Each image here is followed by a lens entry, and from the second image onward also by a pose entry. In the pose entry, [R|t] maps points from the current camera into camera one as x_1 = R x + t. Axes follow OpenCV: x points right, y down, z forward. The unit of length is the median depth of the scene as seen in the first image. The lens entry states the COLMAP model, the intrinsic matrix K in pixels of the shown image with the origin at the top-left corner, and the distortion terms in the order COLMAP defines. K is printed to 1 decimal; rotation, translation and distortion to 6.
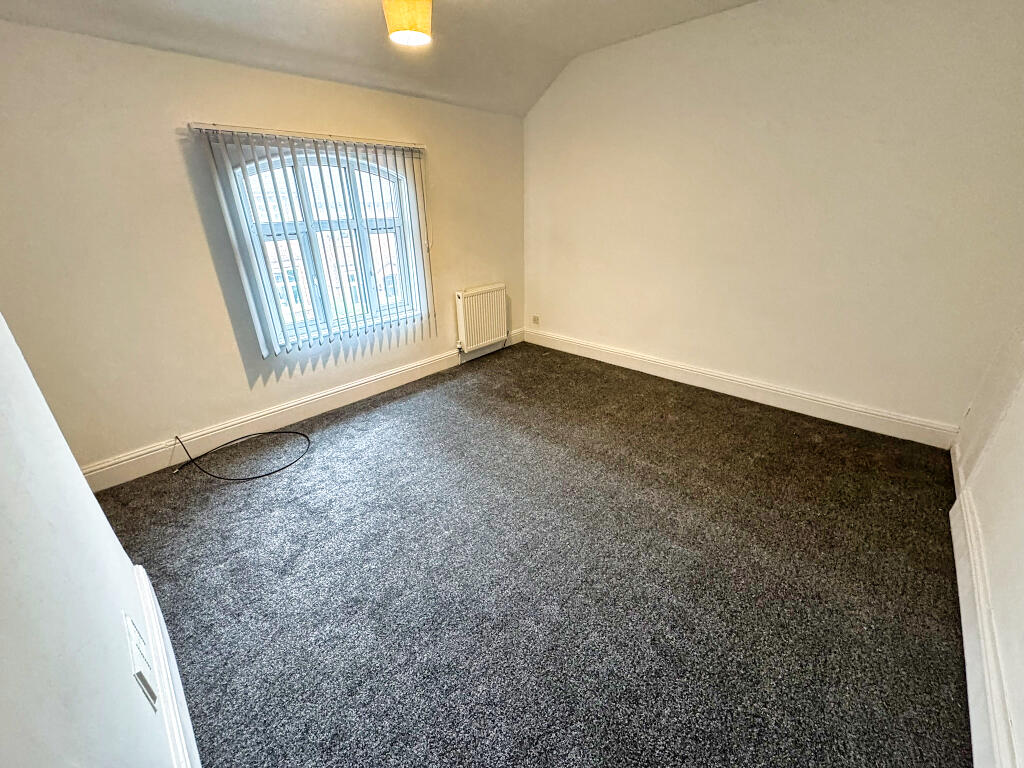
lens RADIAL K [[406.5, 0, 507.0], [0, 406.5, 381.0], [0, 0, 1]] dist [-0.003075, -0.000494]
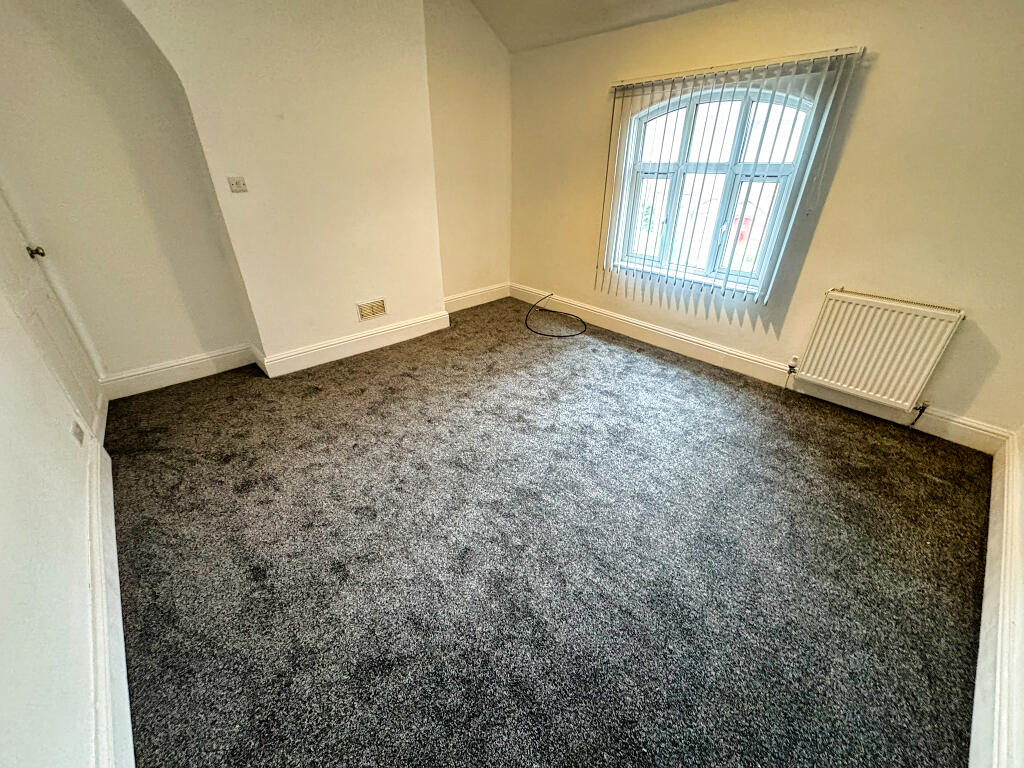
lens RADIAL K [[406.5, 0, 508.2], [0, 406.5, 385.4], [0, 0, 1]] dist [-0.003075, -0.000494]
pose [[-0.076544, 0.512588, -0.855216, 0.716823], [-0.382606, 0.776969, 0.499933, -0.293320], [0.920736, 0.365477, 0.136647, 0.643397]]
